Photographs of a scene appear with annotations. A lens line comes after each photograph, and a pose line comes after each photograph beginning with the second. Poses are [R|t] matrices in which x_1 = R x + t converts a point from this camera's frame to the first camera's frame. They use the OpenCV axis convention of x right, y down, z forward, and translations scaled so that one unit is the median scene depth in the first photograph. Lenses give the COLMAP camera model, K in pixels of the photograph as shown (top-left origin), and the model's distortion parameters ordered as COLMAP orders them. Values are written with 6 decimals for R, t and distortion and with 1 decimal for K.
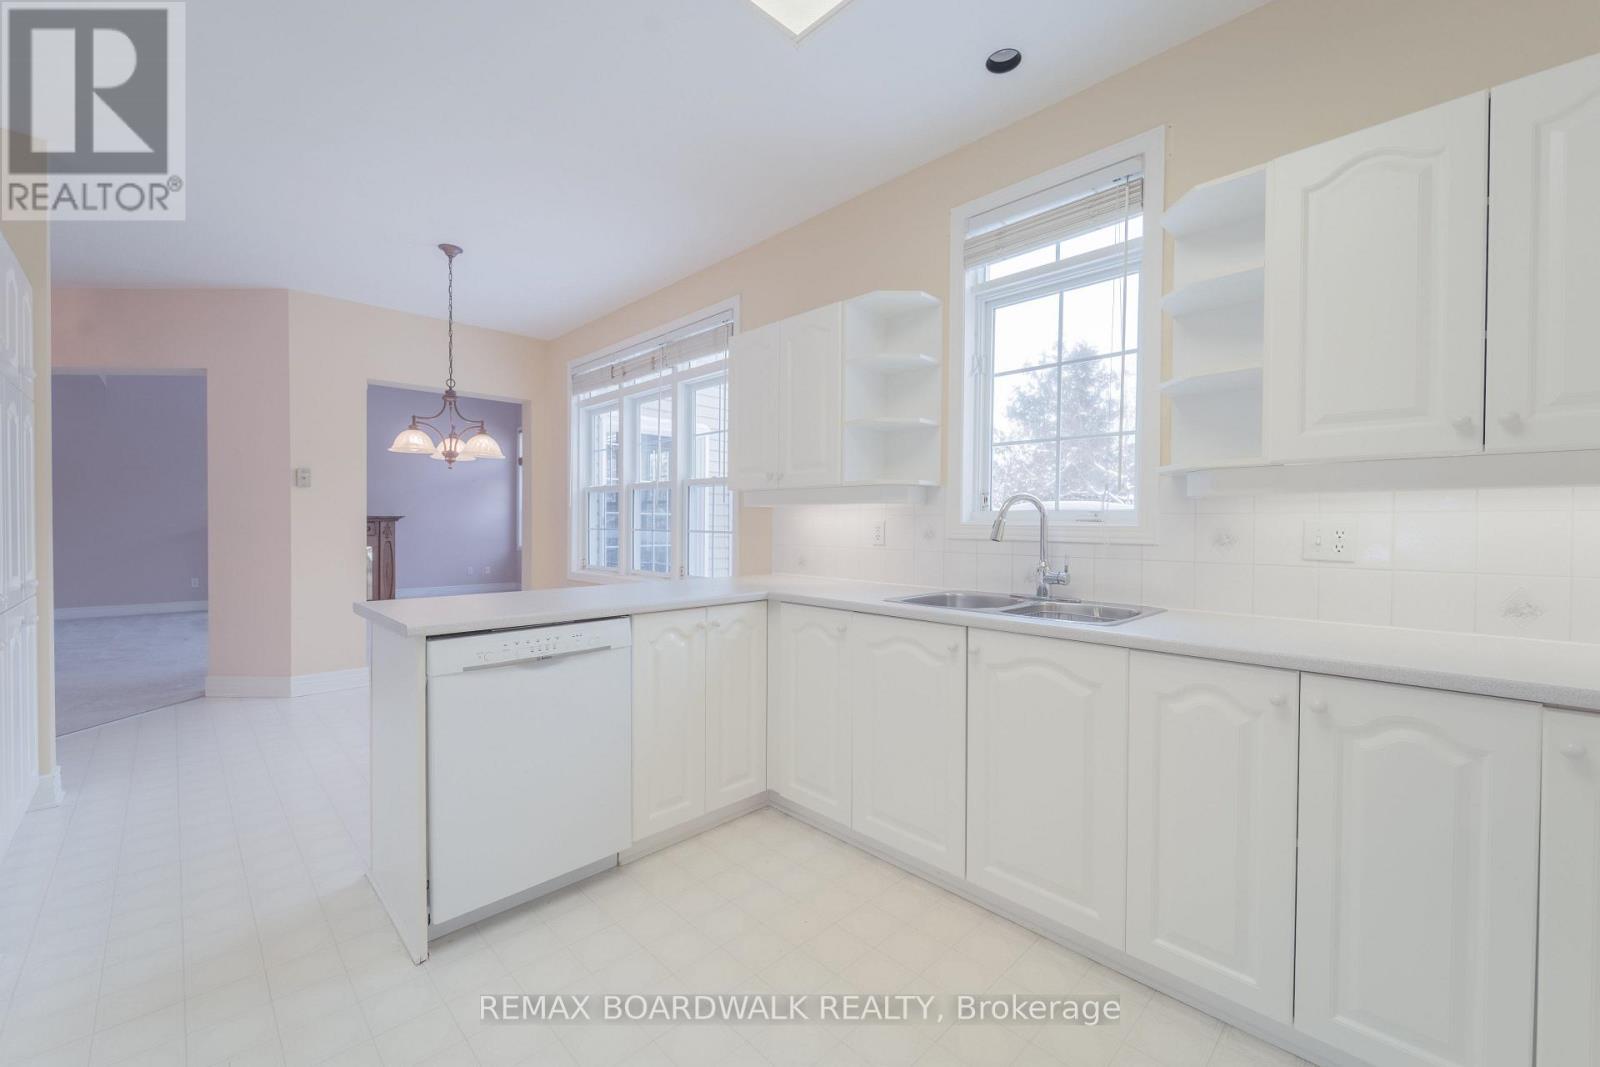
lens RADIAL K [[642.1, 0, 799.0], [0, 642.1, 535.5], [0, 0, 1]] dist [0.000587, 0.000062]
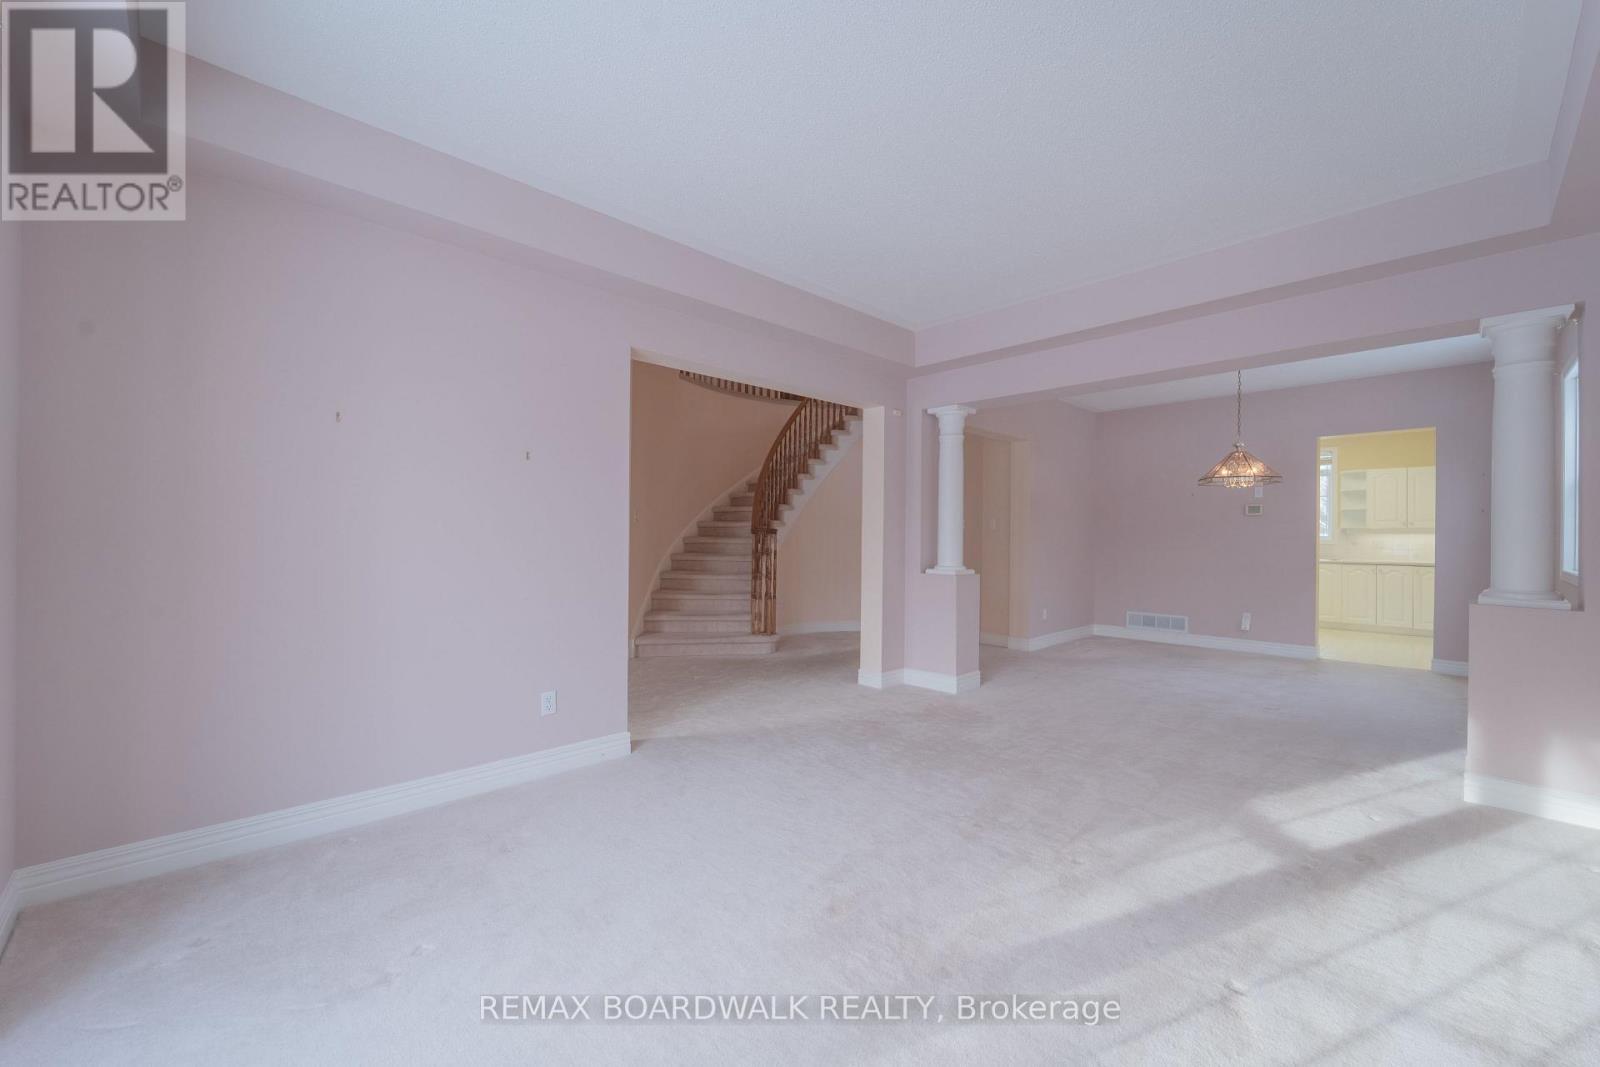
lens RADIAL K [[642.1, 0, 798.5], [0, 642.1, 529.1], [0, 0, 1]] dist [0.000587, 0.000062]
pose [[0.999992, 0.000121, 0.004017, -3.330429], [-0.000081, 0.999951, -0.009872, -0.050951], [-0.004018, 0.009871, 0.999943, -3.579978]]
